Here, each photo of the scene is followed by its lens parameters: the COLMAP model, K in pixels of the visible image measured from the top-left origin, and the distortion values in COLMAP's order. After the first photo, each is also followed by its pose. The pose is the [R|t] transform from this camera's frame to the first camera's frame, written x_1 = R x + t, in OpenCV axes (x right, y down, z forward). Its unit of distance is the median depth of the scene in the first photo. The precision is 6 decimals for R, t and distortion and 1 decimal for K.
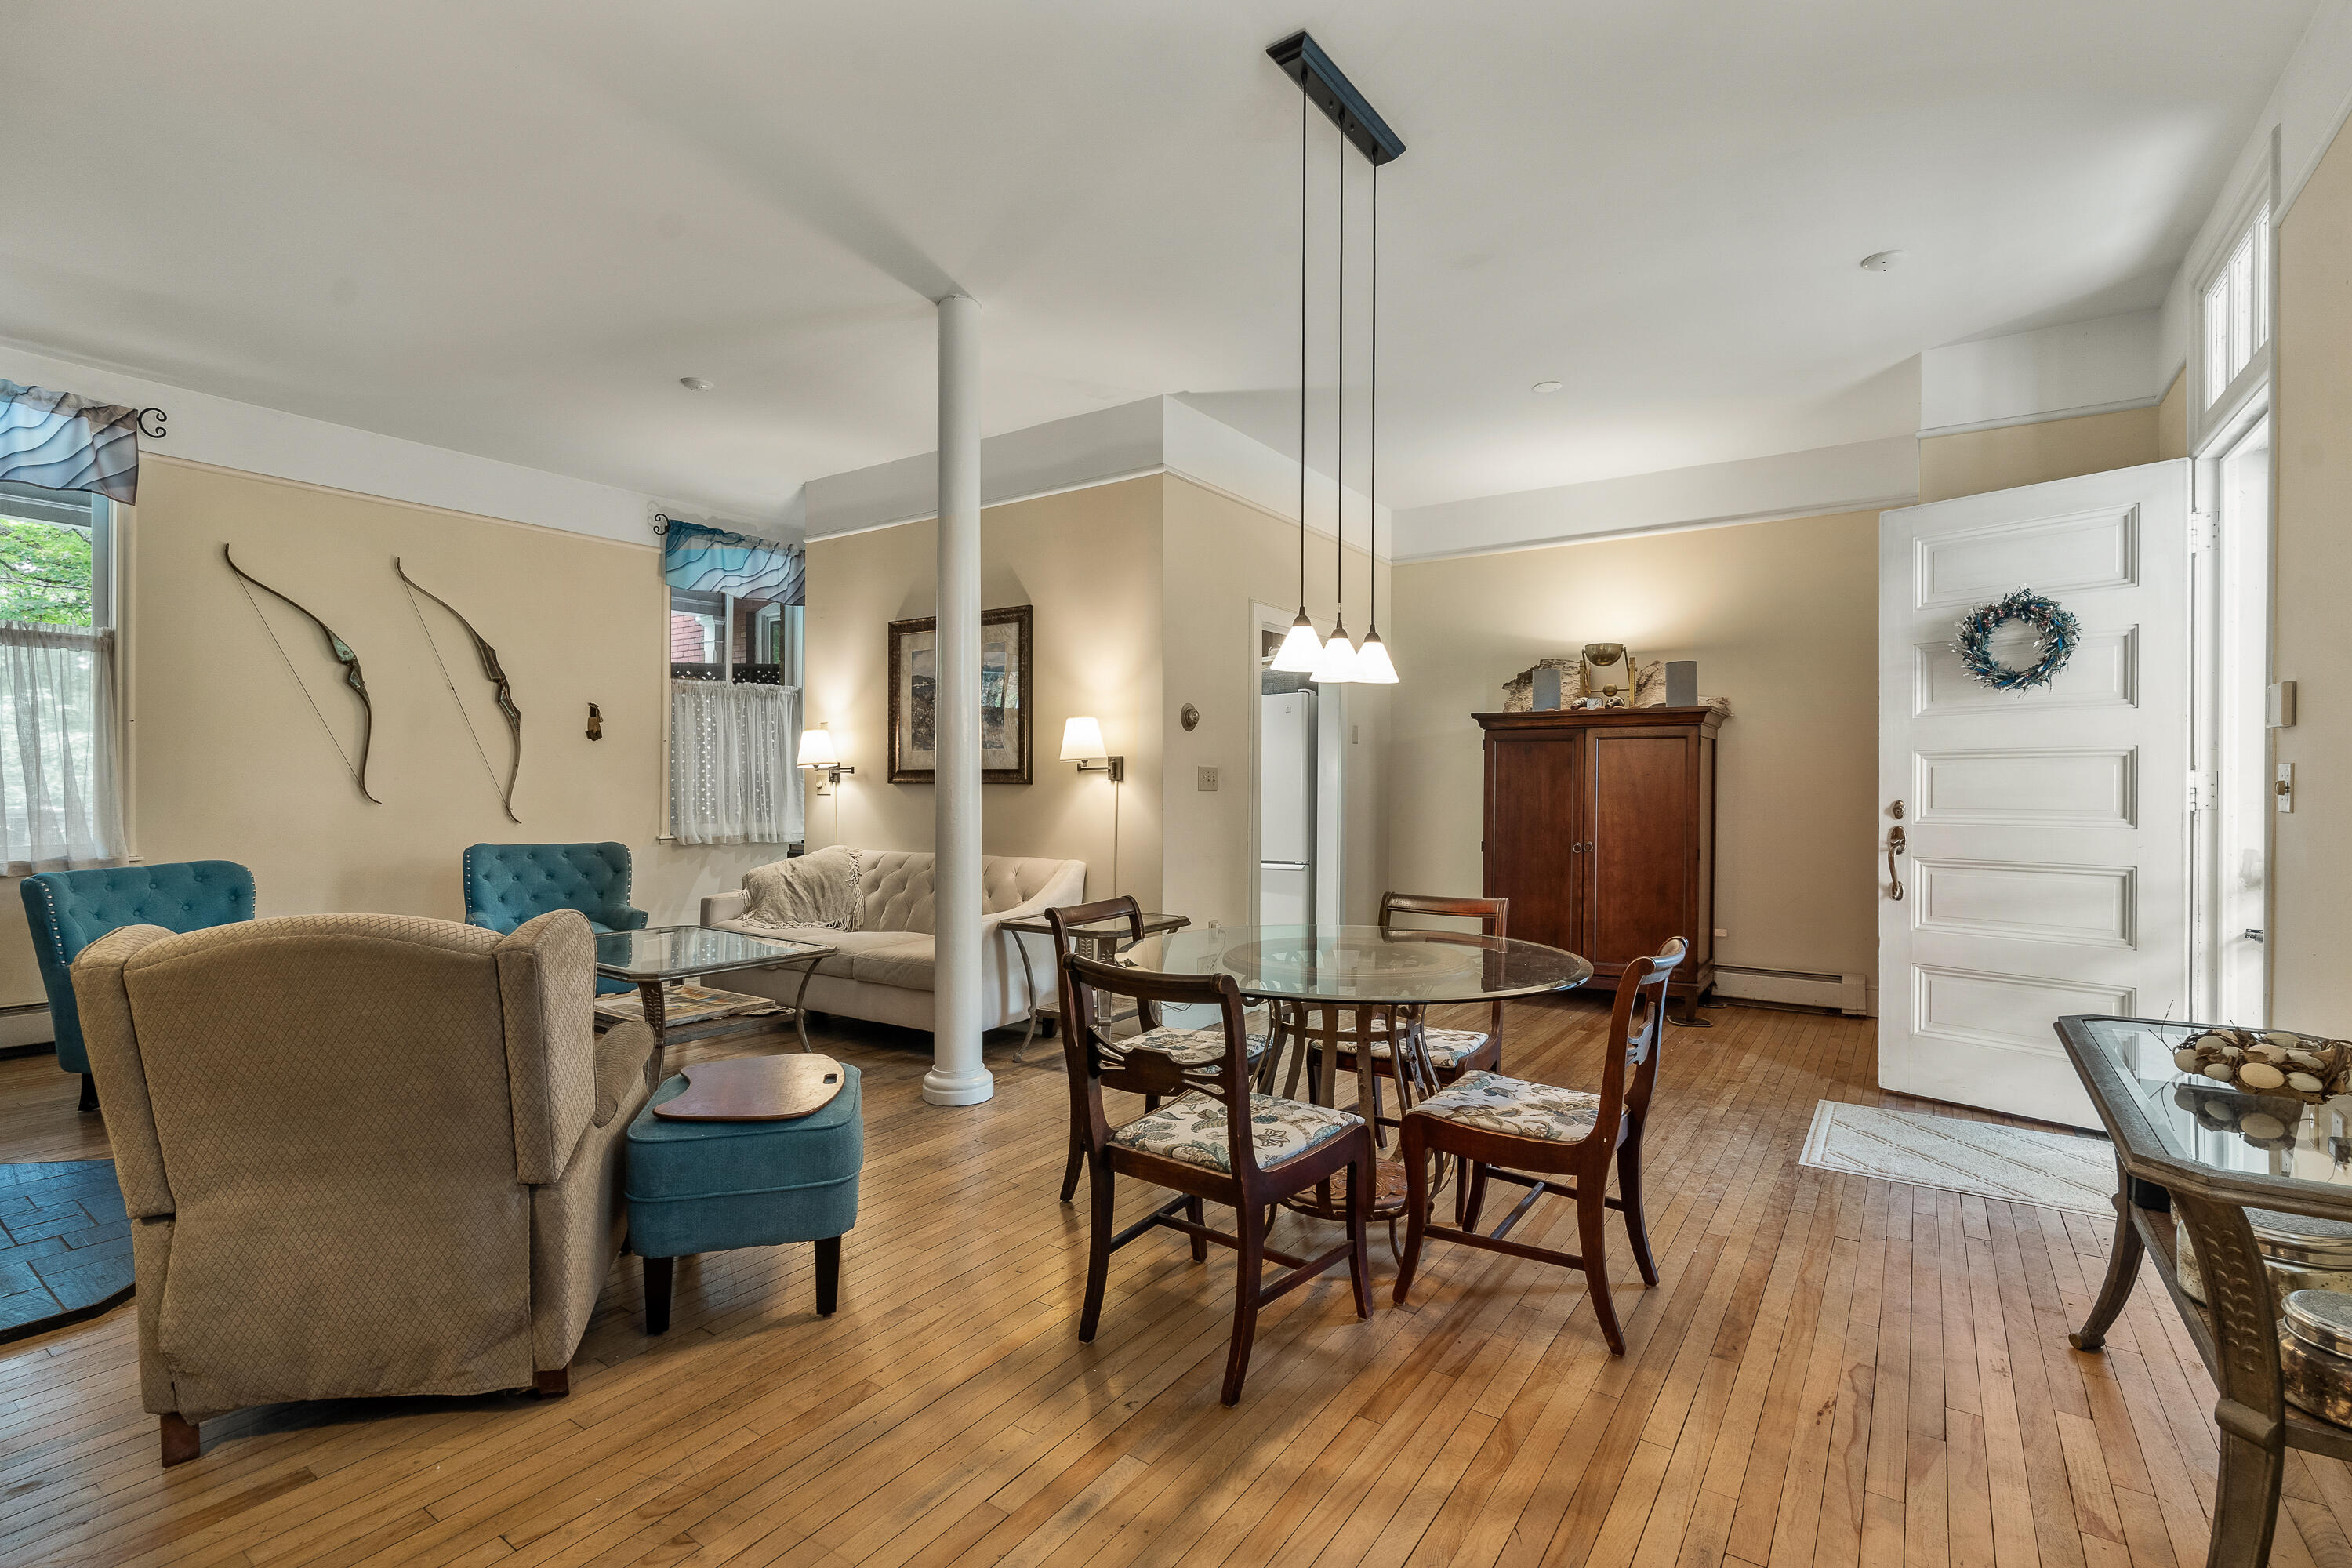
lens RADIAL K [[1077.5, 0, 1173.9], [0, 1077.5, 782.6], [0, 0, 1]] dist [-0.013319, 0.006289]
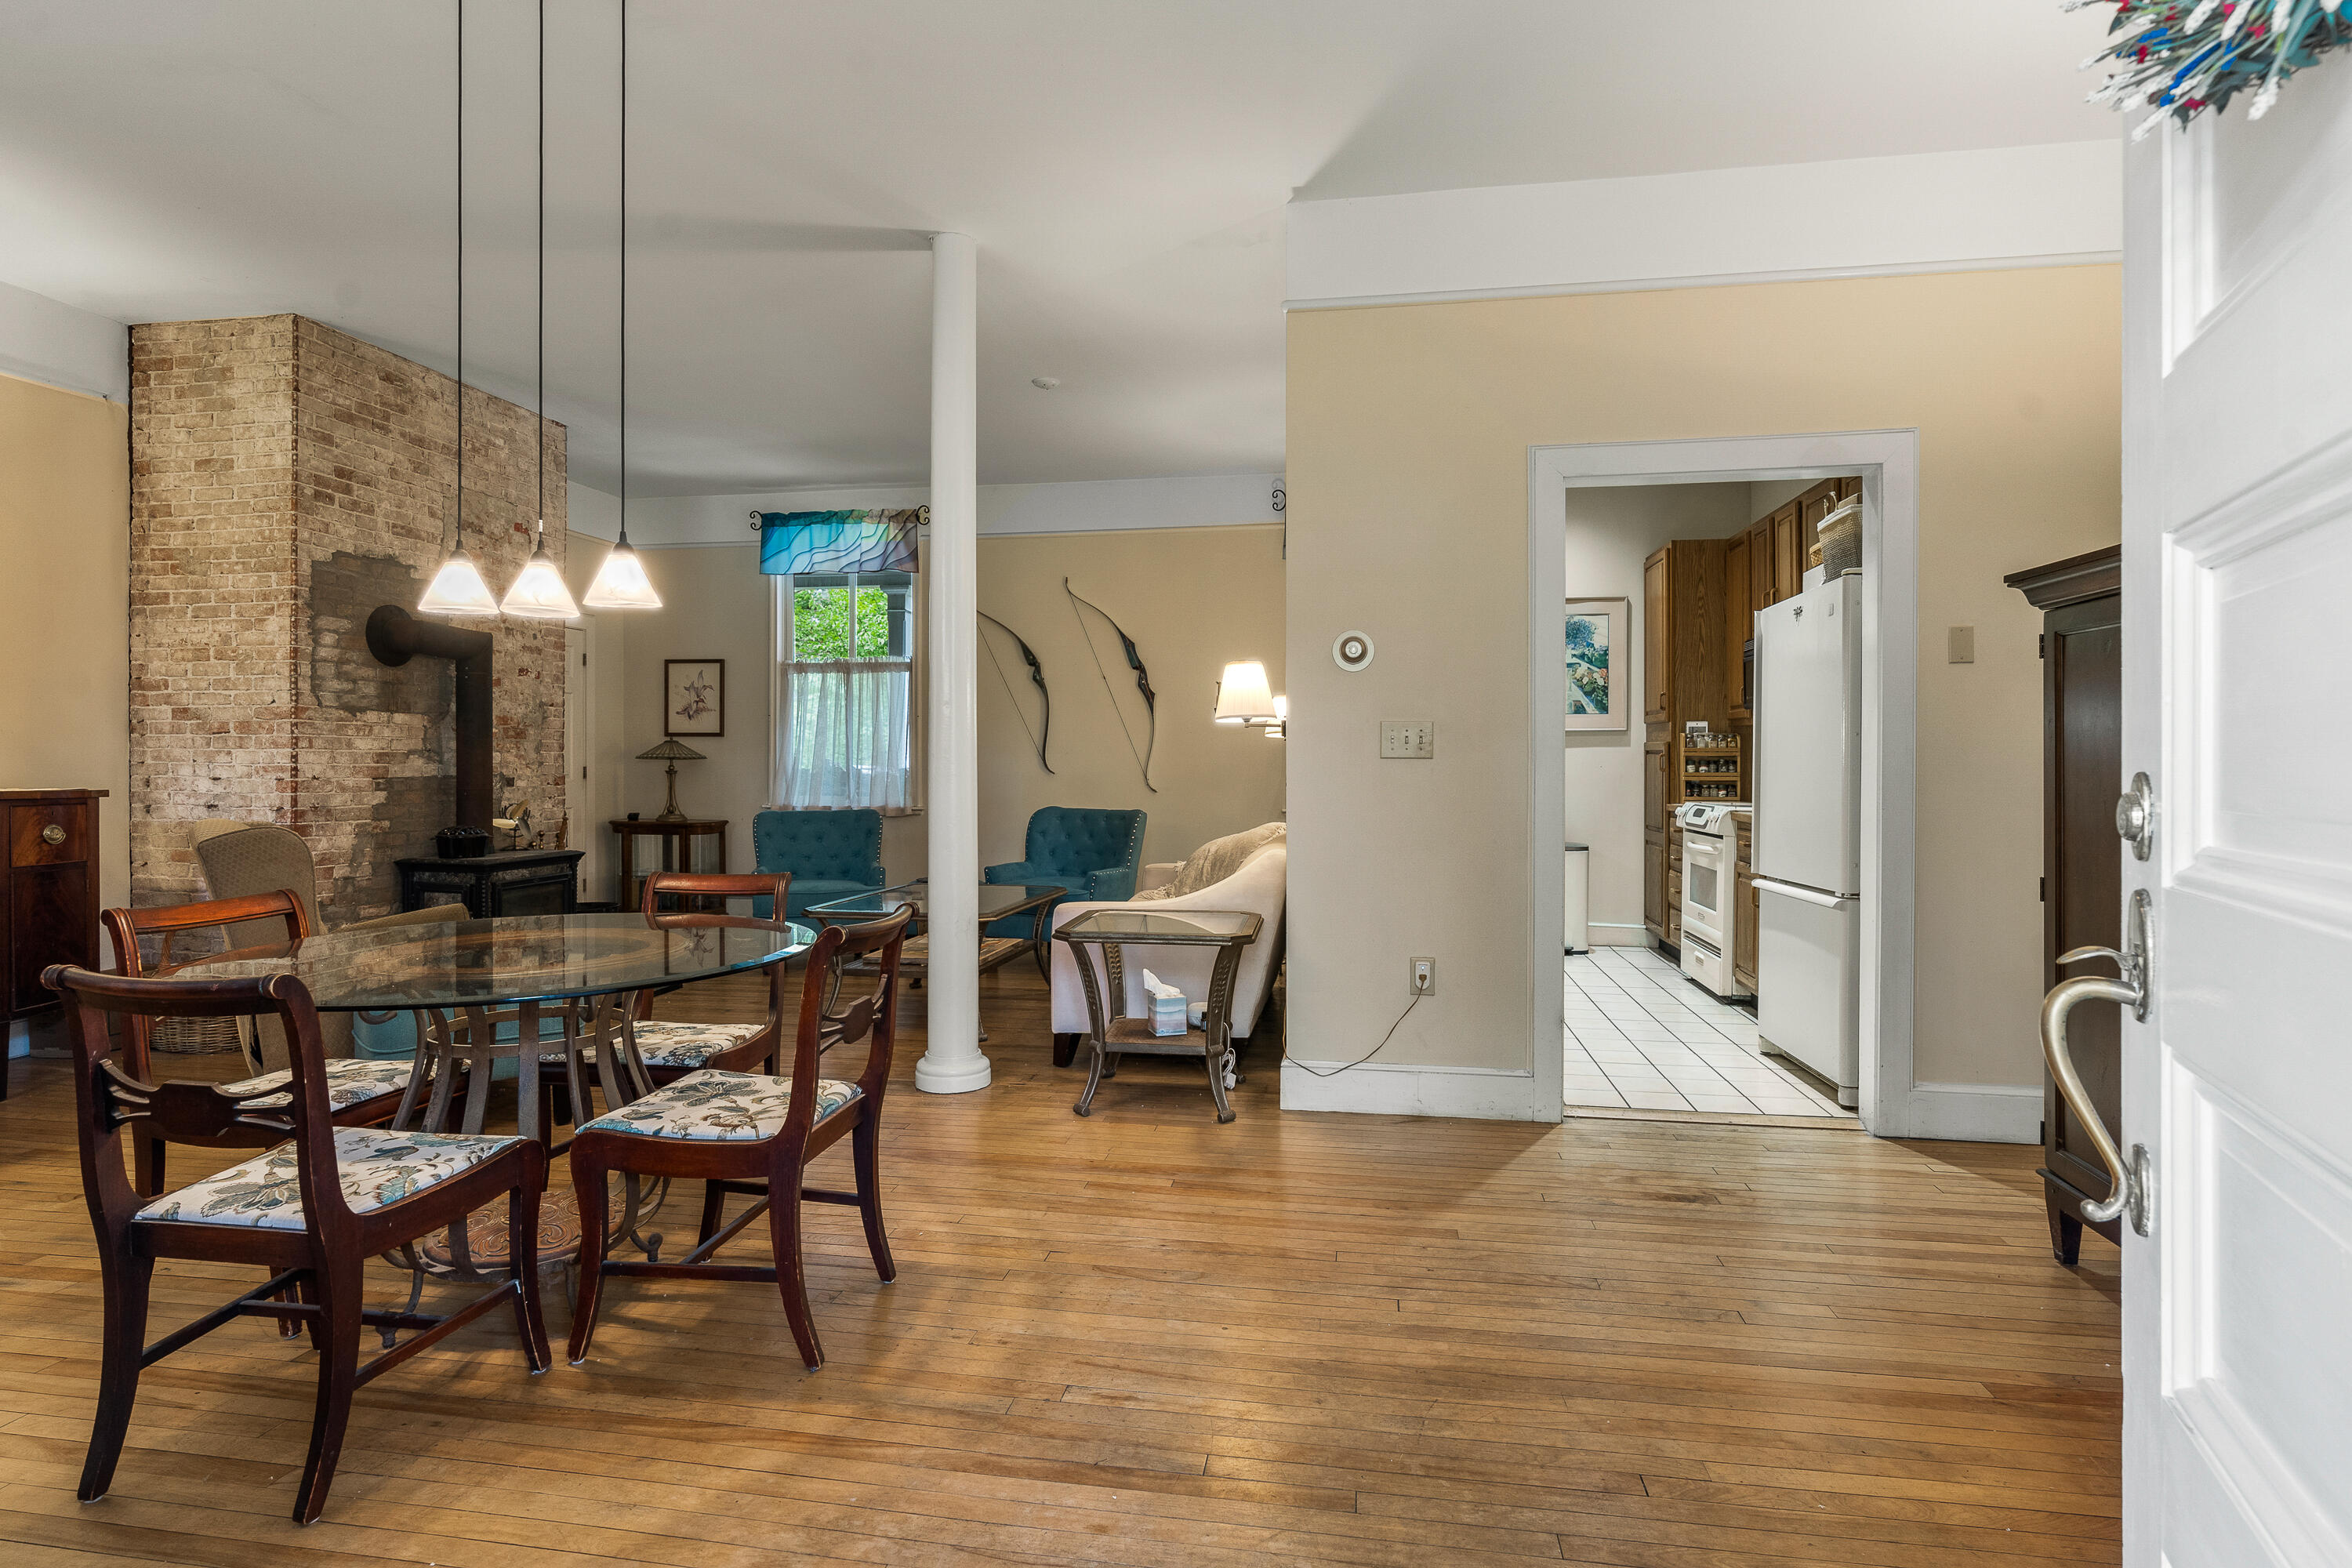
lens RADIAL K [[1187.0, 0, 1172.8], [0, 1187.0, 762.1], [0, 0, 1]] dist [-0.002563, -0.000177]
pose [[0.425710, -0.003708, -0.904852, 0.804735], [0.002933, 0.999992, -0.002718, 0.014473], [0.904855, -0.001497, 0.425718, 0.722479]]
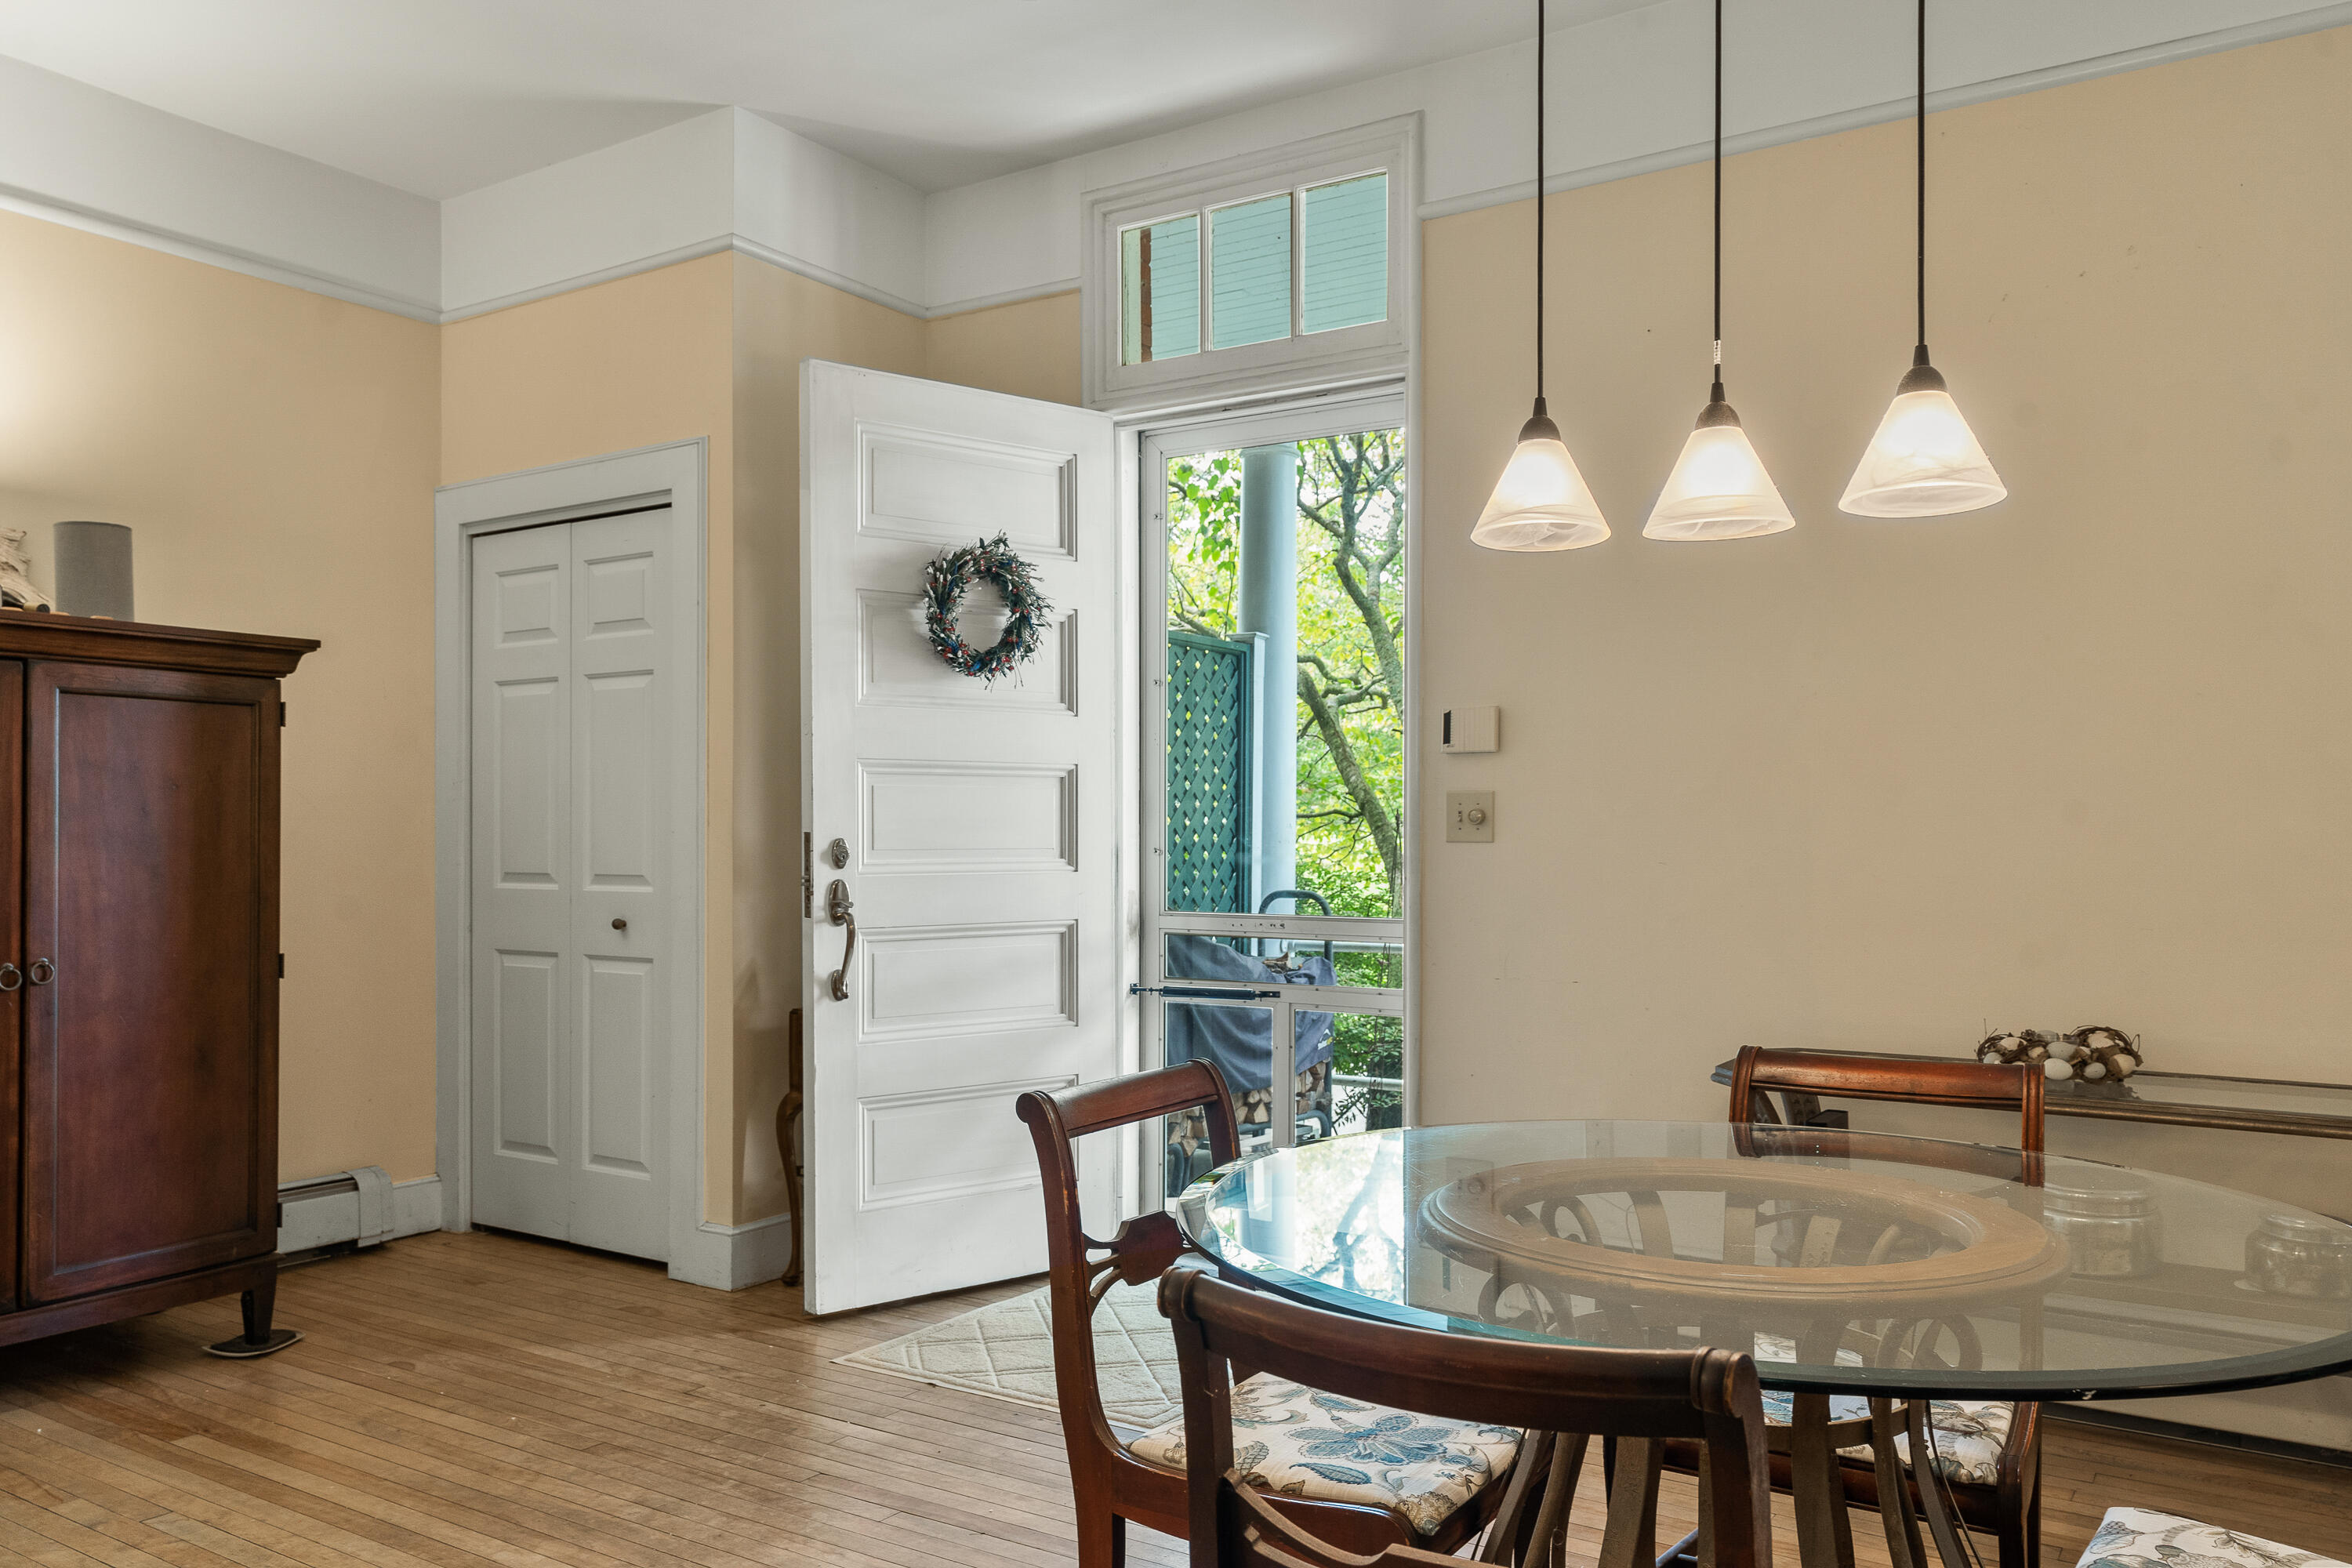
lens RADIAL K [[1755.6, 0, 1167.8], [0, 1755.6, 842.4], [0, 0, 1]] dist [0.003038, -0.000817]
pose [[-0.024447, -0.009210, 0.999659, -0.338250], [-0.003386, 0.999953, 0.009129, 0.009095], [-0.999695, -0.003162, -0.024477, 0.838404]]
